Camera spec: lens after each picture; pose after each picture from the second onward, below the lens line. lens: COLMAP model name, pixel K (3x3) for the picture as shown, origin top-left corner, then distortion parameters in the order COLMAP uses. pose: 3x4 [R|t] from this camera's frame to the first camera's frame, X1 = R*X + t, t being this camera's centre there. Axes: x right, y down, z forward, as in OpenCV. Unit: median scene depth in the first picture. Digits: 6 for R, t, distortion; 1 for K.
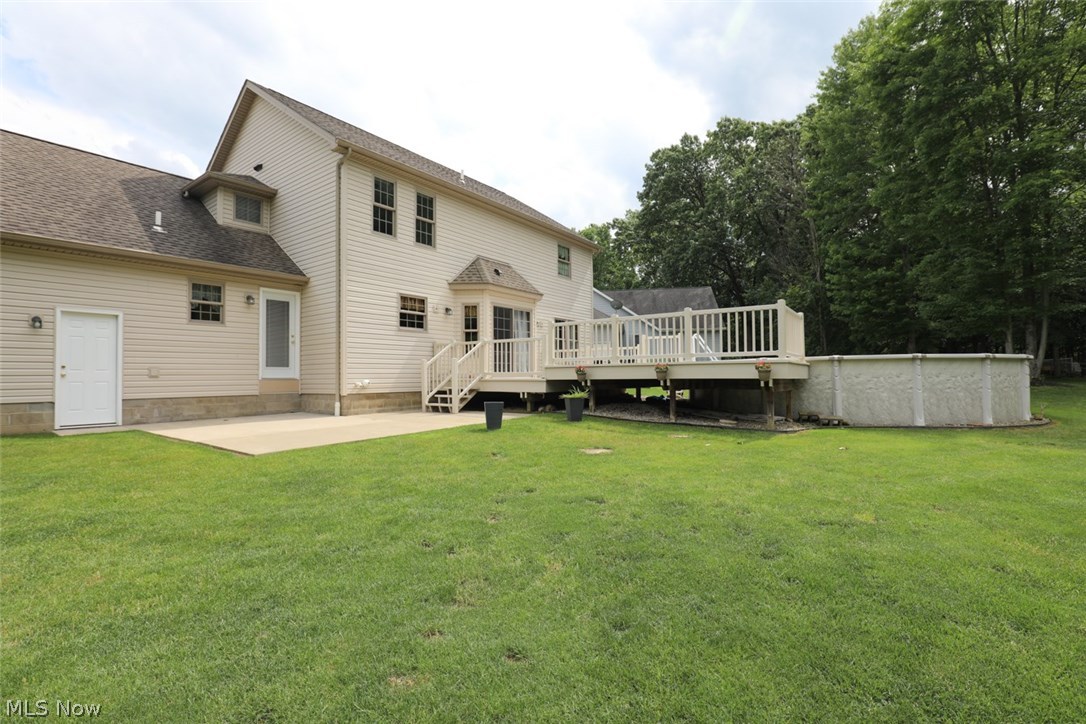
lens RADIAL K [[479.1, 0, 543.0], [0, 479.1, 362.0], [0, 0, 1]] dist [-0.003251, -0.000261]
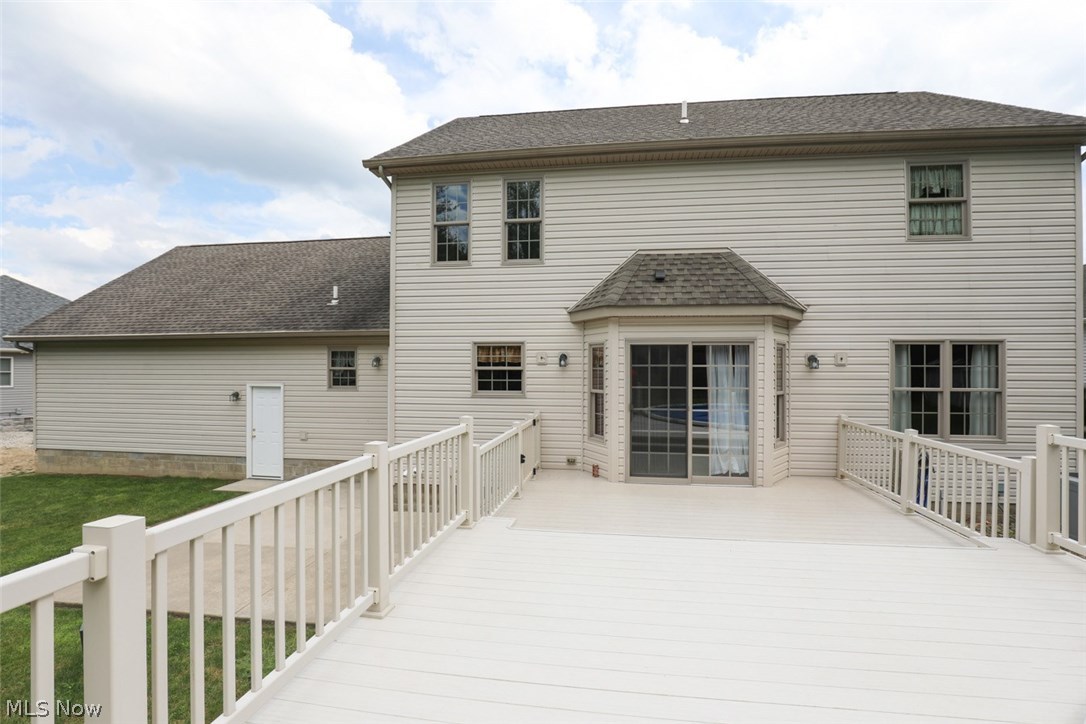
lens RADIAL K [[496.5, 0, 556.2], [0, 496.5, 367.4], [0, 0, 1]] dist [-0.026512, -0.000049]
pose [[0.483102, 0.011800, -0.875484, 0.369304], [0.016373, 0.999613, 0.022508, -0.118393], [0.875411, -0.025209, 0.482722, 0.736596]]
